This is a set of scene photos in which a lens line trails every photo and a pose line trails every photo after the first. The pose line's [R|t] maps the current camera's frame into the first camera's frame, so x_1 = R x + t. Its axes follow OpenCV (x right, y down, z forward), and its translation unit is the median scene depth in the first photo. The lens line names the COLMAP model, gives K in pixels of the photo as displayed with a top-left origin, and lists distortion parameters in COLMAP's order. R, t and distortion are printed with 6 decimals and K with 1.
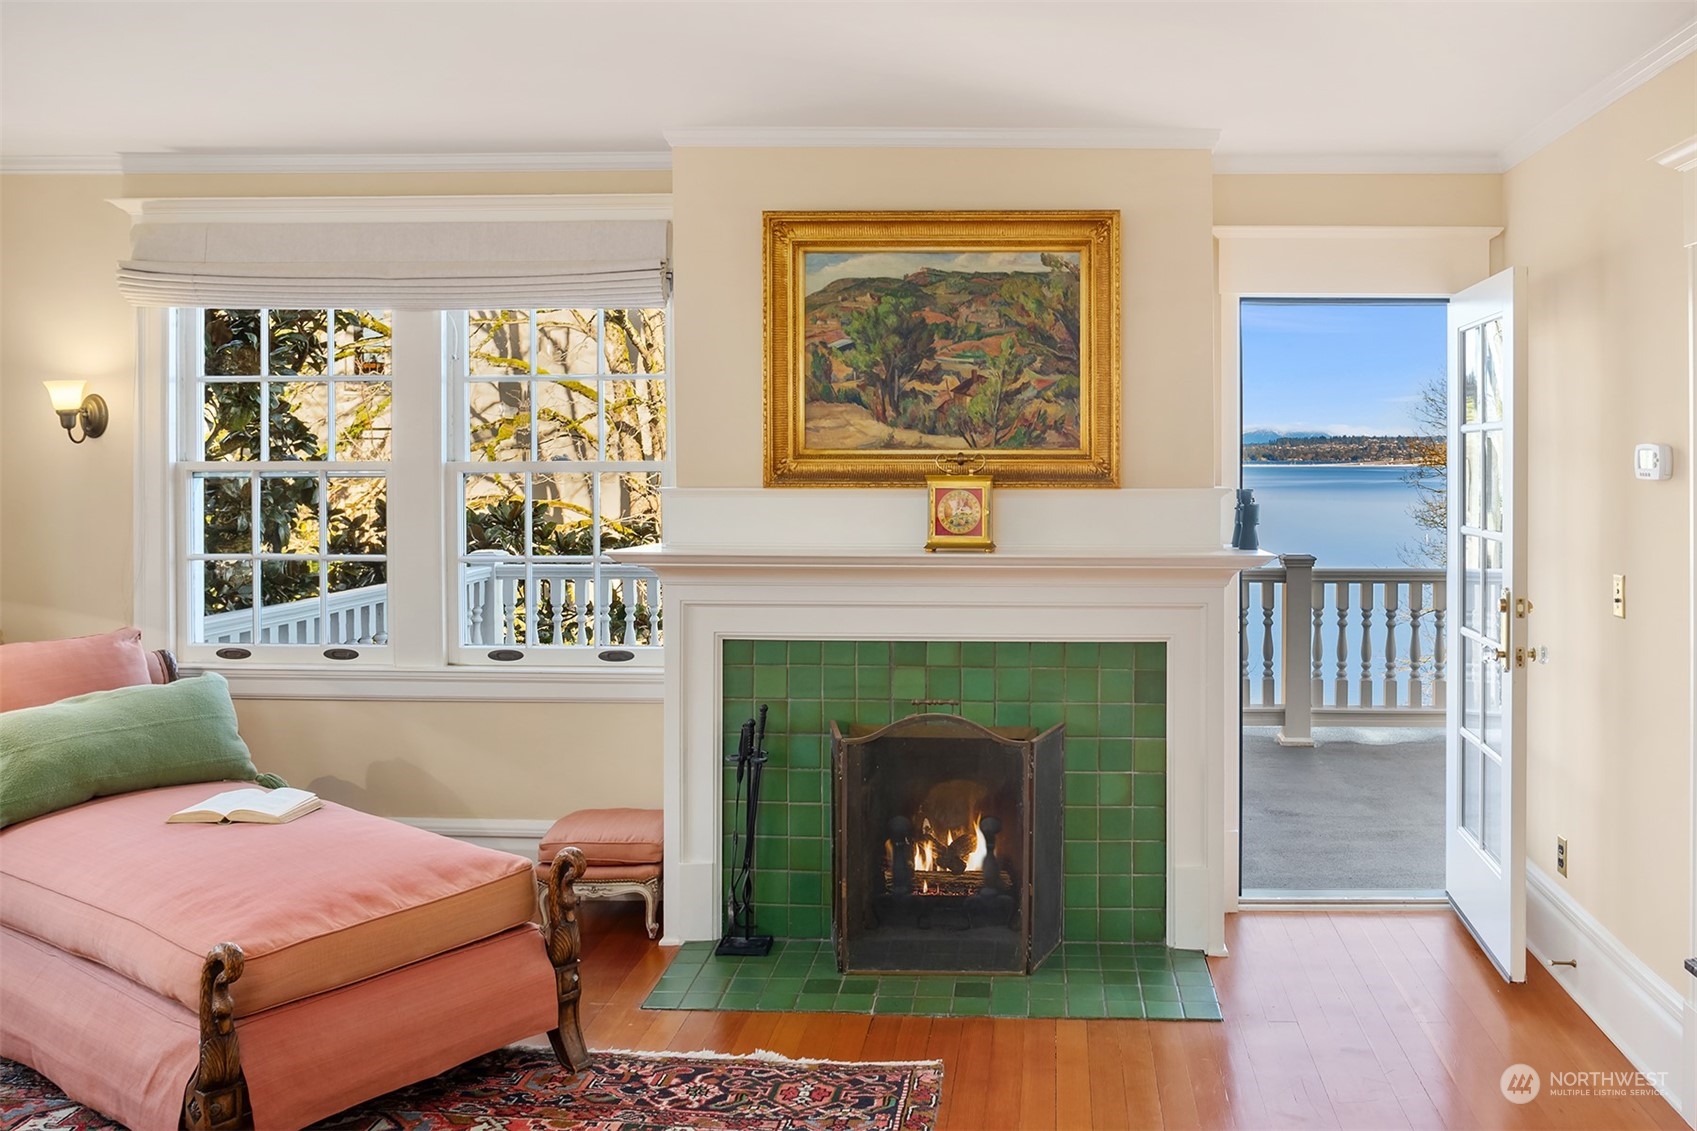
lens RADIAL K [[1161.6, 0, 882.1], [0, 1161.6, 455.4], [0, 0, 1]] dist [-0.033632, 0.011265]
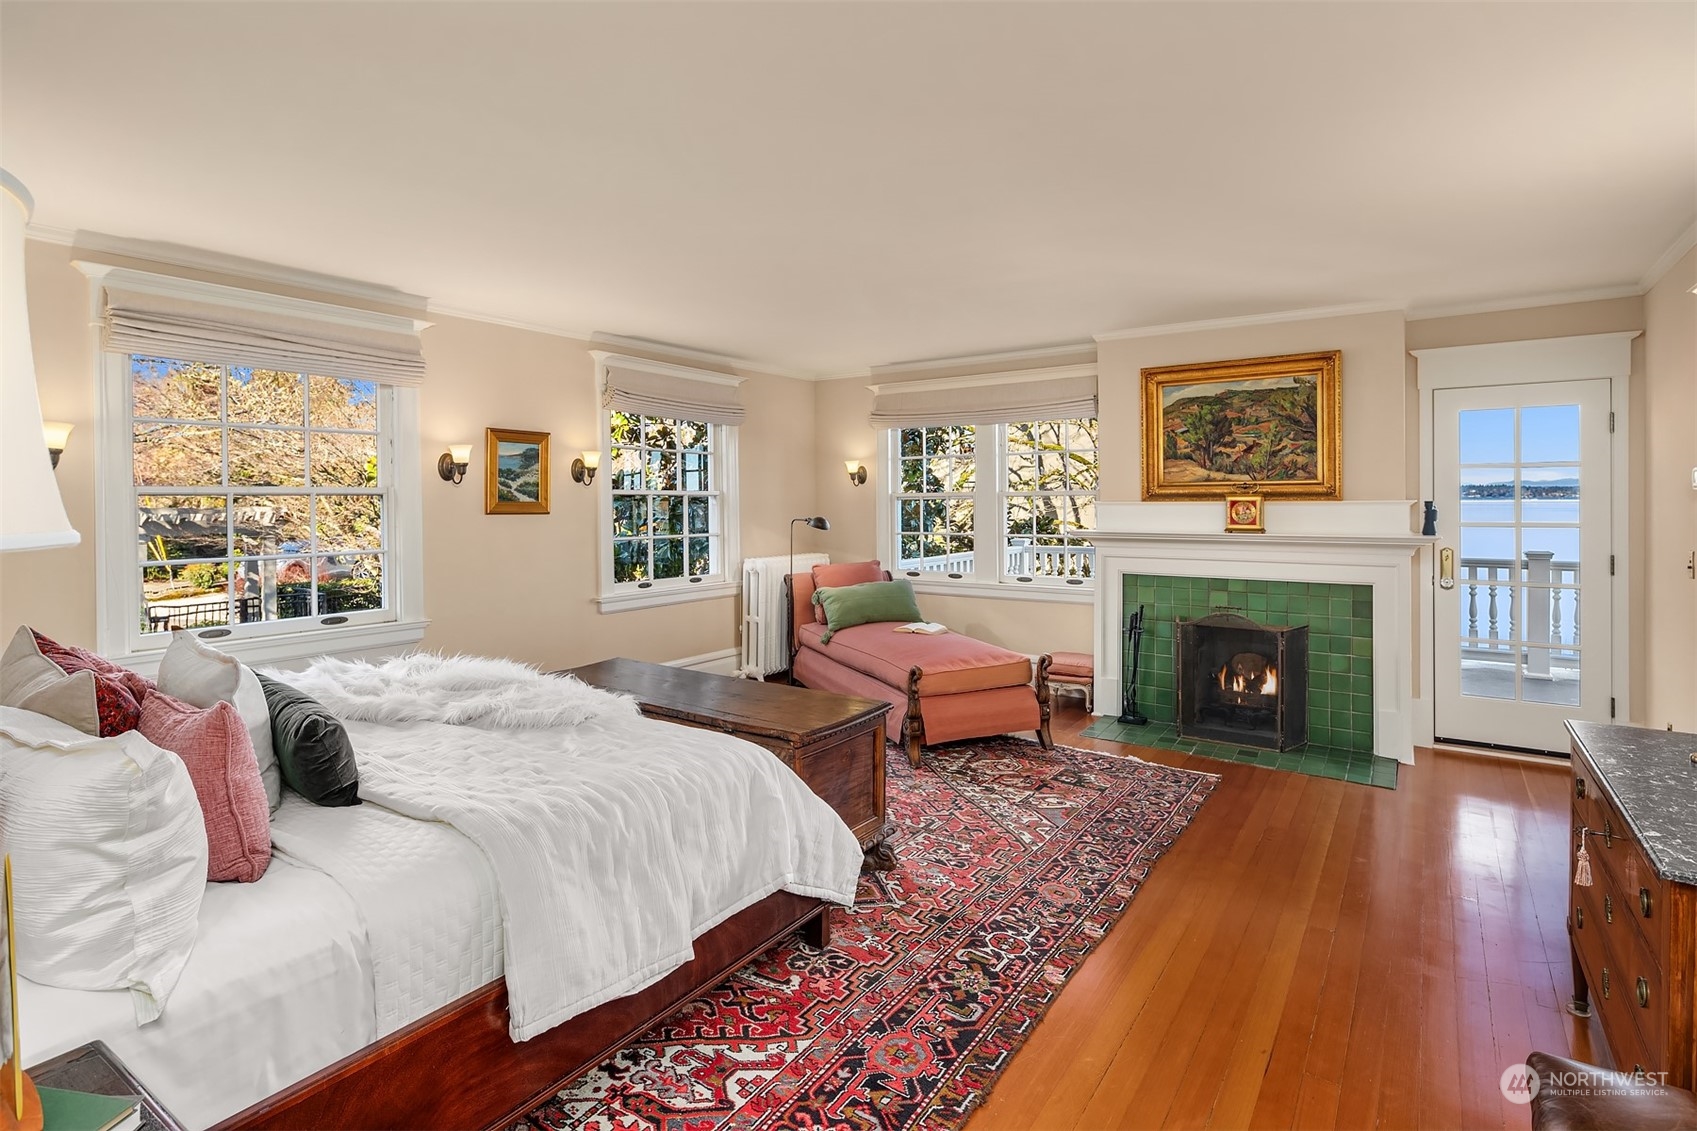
lens RADIAL K [[831.5, 0, 857.6], [0, 831.5, 507.9], [0, 0, 1]] dist [0.000707, -0.000153]
pose [[0.851715, -0.003601, -0.523993, 0.242377], [0.004037, 0.999992, -0.000310, 0.037384], [0.523990, -0.001851, 0.851722, -0.532063]]
